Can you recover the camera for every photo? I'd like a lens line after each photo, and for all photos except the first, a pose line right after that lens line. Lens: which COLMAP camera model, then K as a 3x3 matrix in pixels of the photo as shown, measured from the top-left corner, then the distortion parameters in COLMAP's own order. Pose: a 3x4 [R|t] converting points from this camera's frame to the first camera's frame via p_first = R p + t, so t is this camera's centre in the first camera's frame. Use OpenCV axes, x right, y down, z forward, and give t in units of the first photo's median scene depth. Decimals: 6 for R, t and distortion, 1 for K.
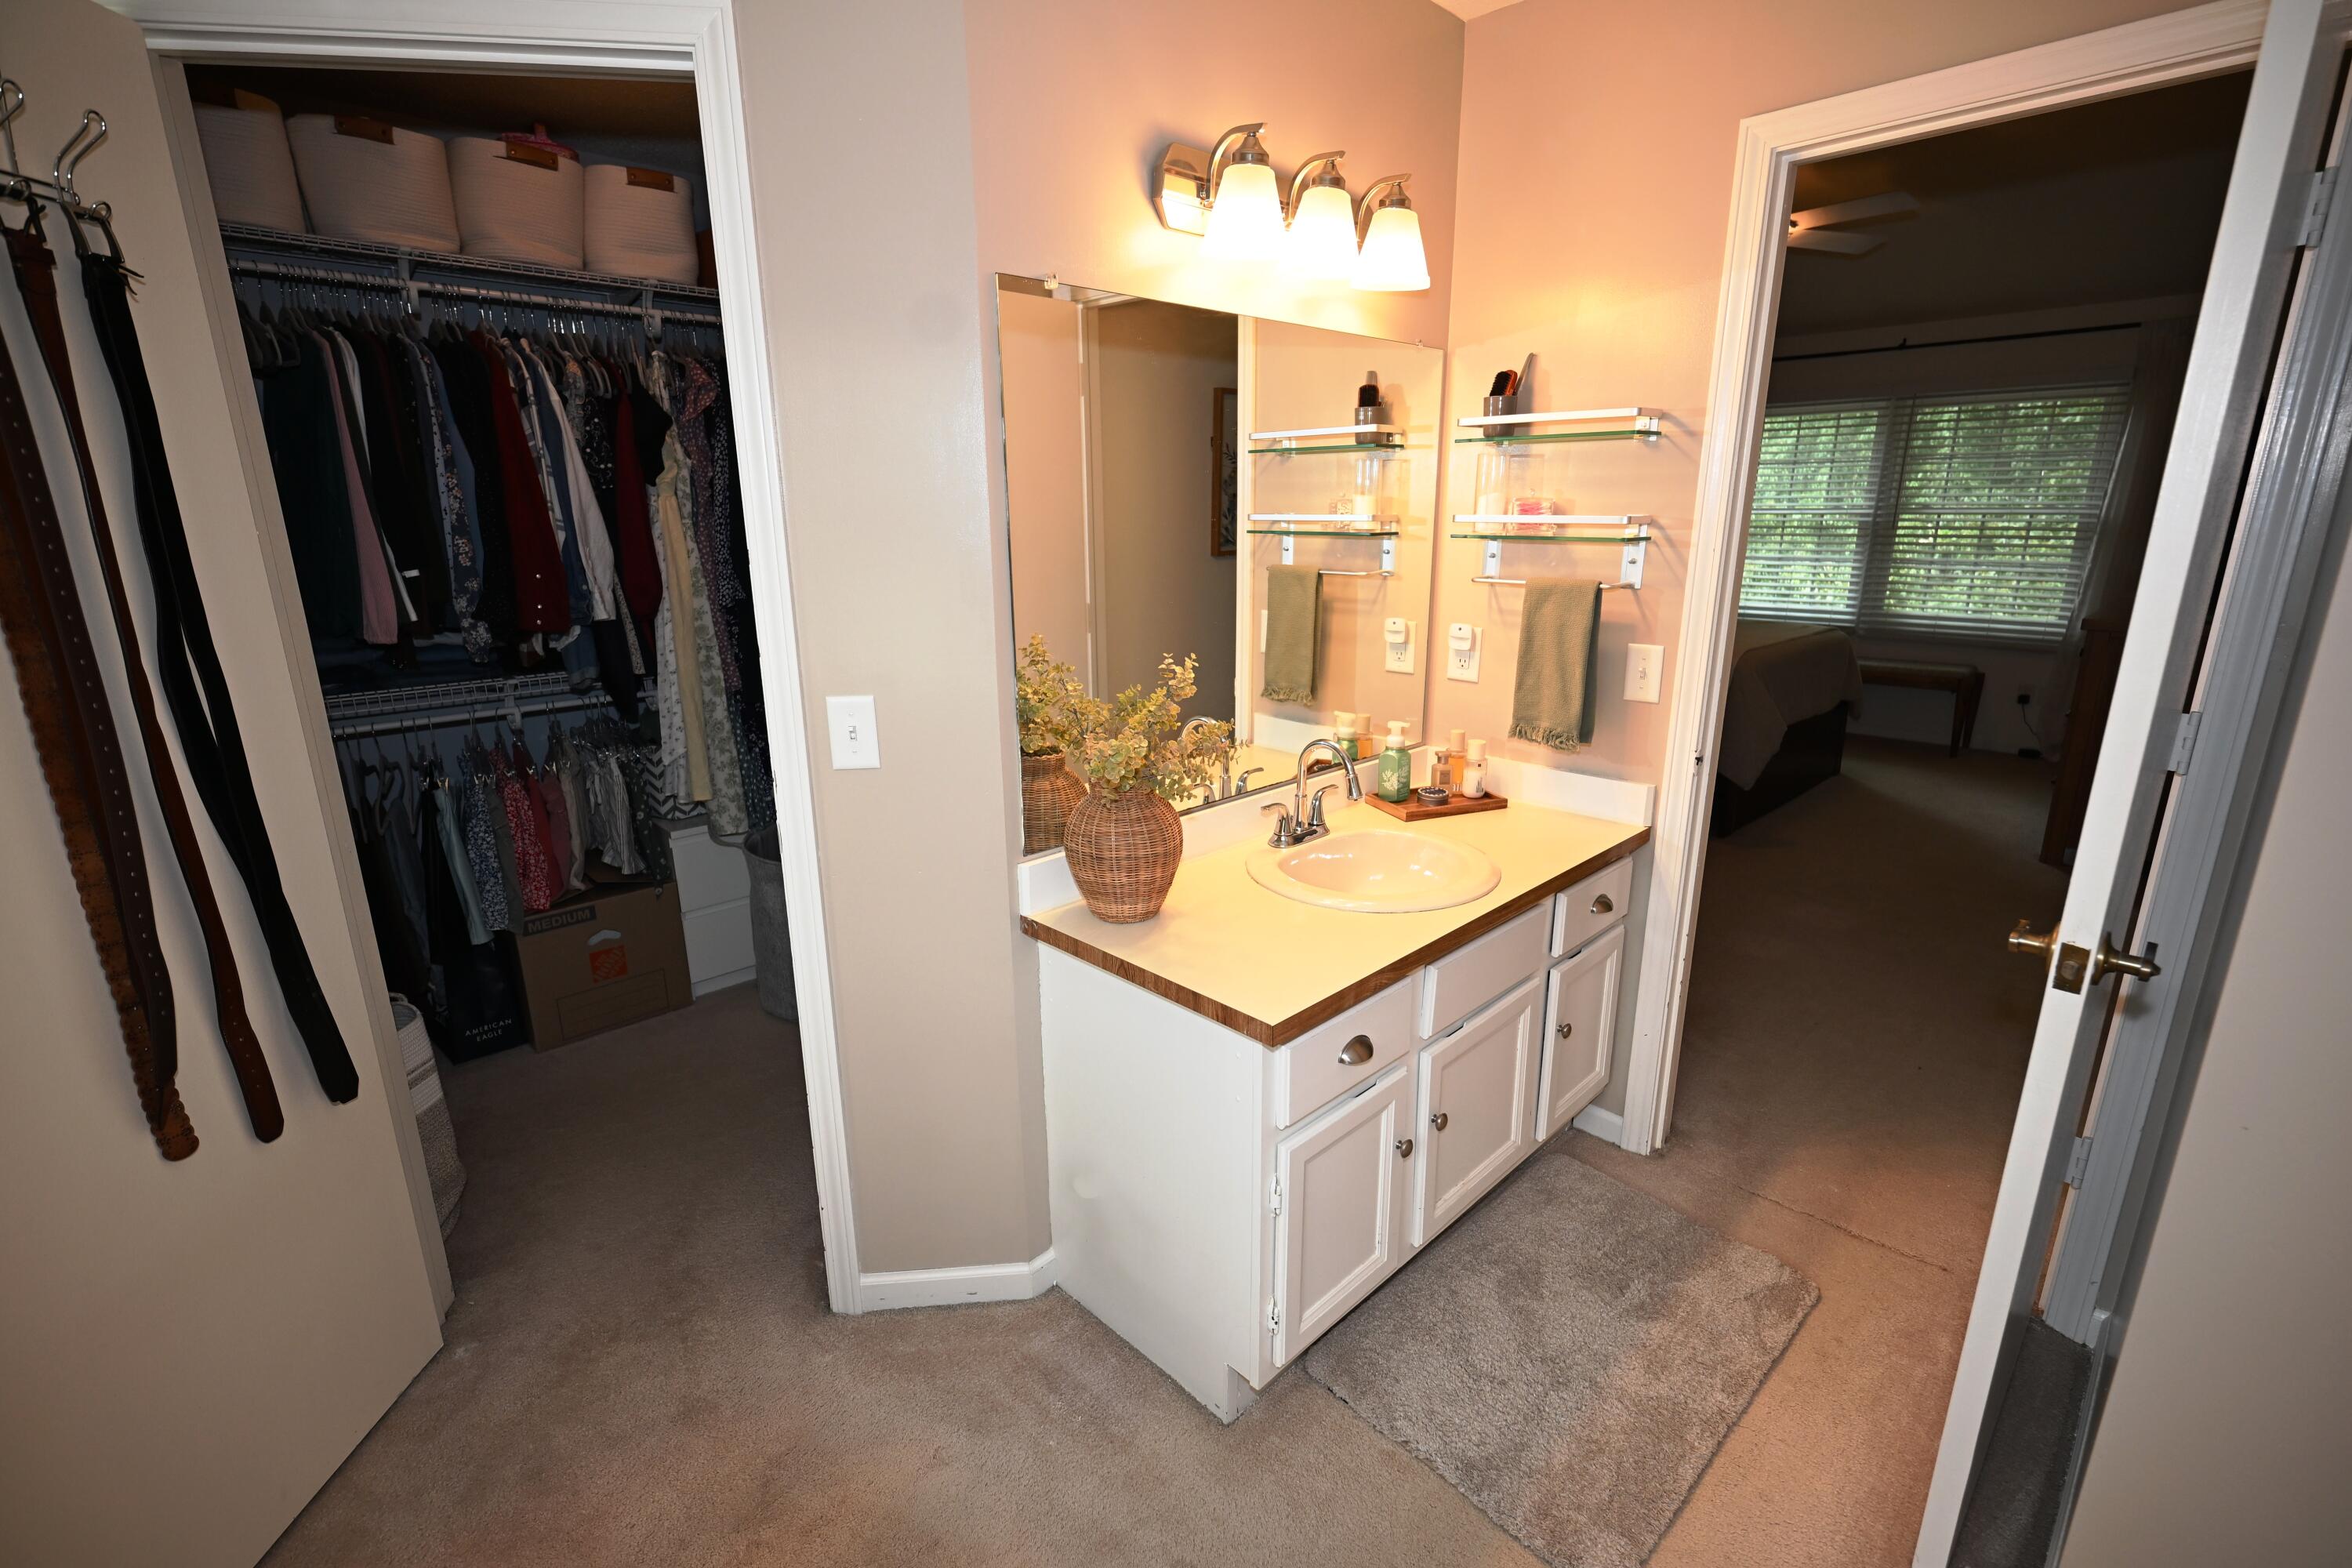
lens RADIAL K [[1041.9, 0, 1181.5], [0, 1041.9, 790.8], [0, 0, 1]] dist [0.000029, -0.000501]
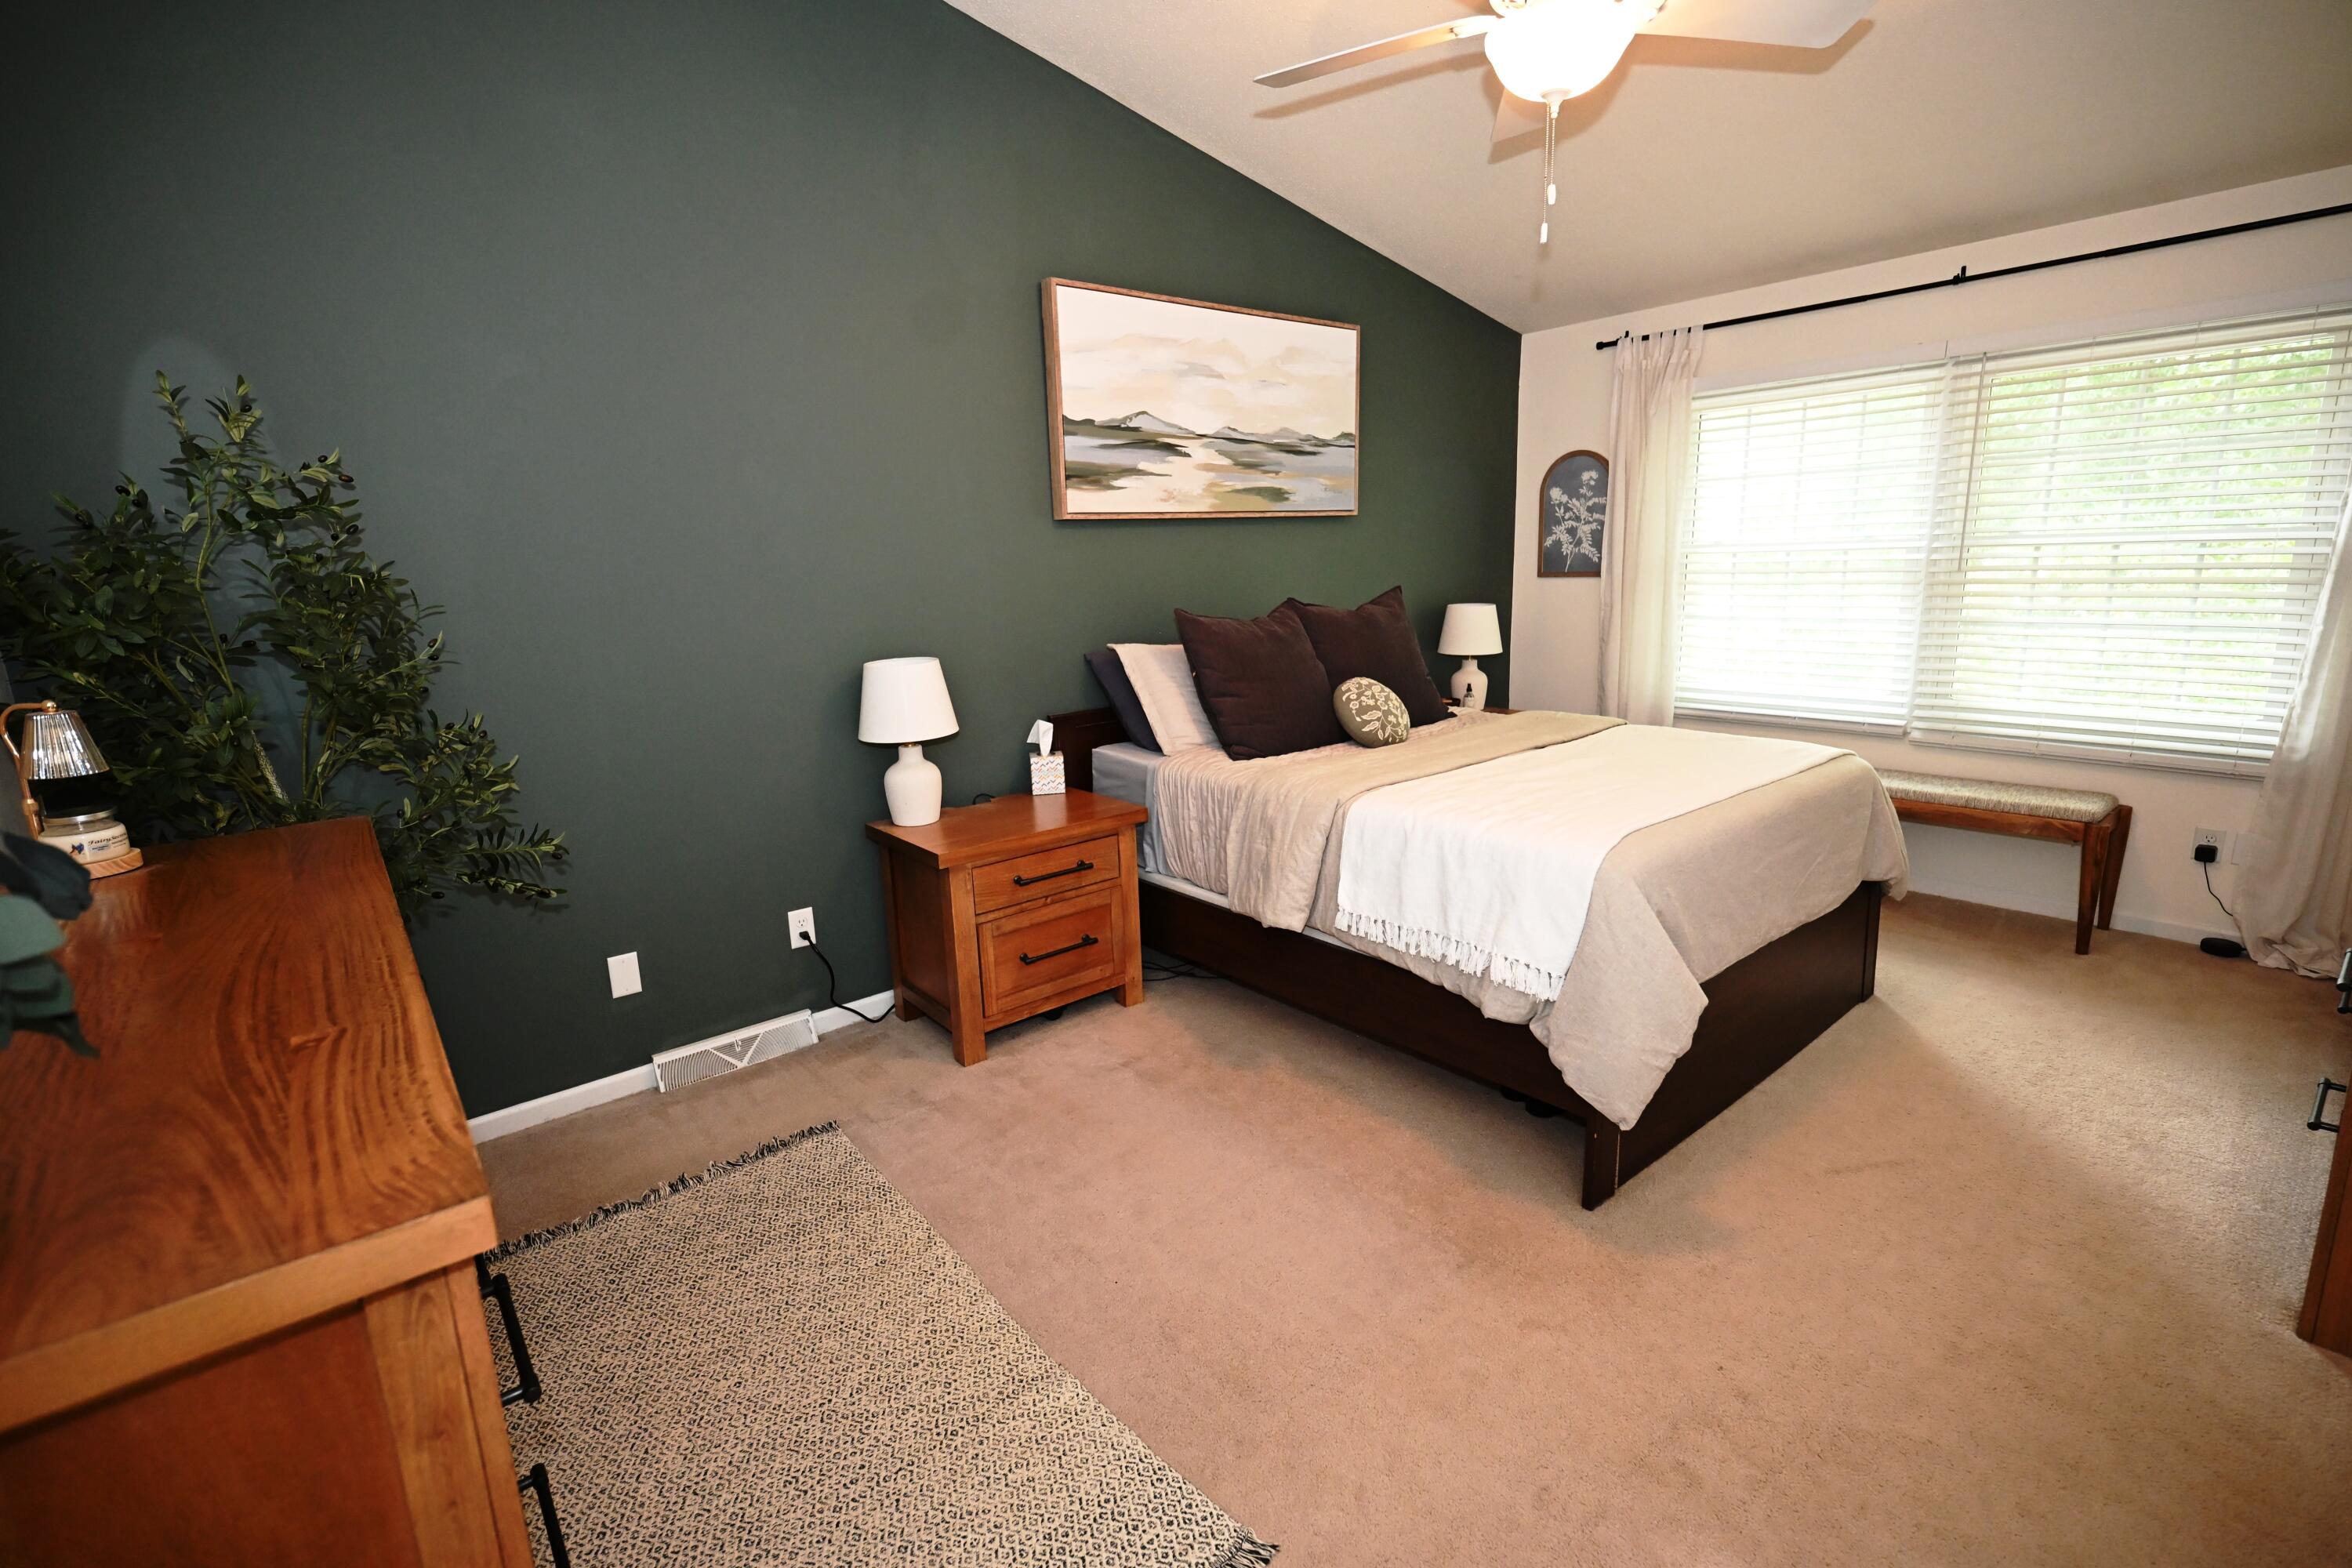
lens RADIAL K [[1060.9, 0, 1176.0], [0, 1060.9, 784.0], [0, 0, 1]] dist [-0.002162, -0.000162]
pose [[0.997020, -0.012528, -0.076122, 0.279427], [0.008414, 0.998499, -0.054122, -0.099782], [0.076685, 0.053320, 0.995629, 0.363732]]
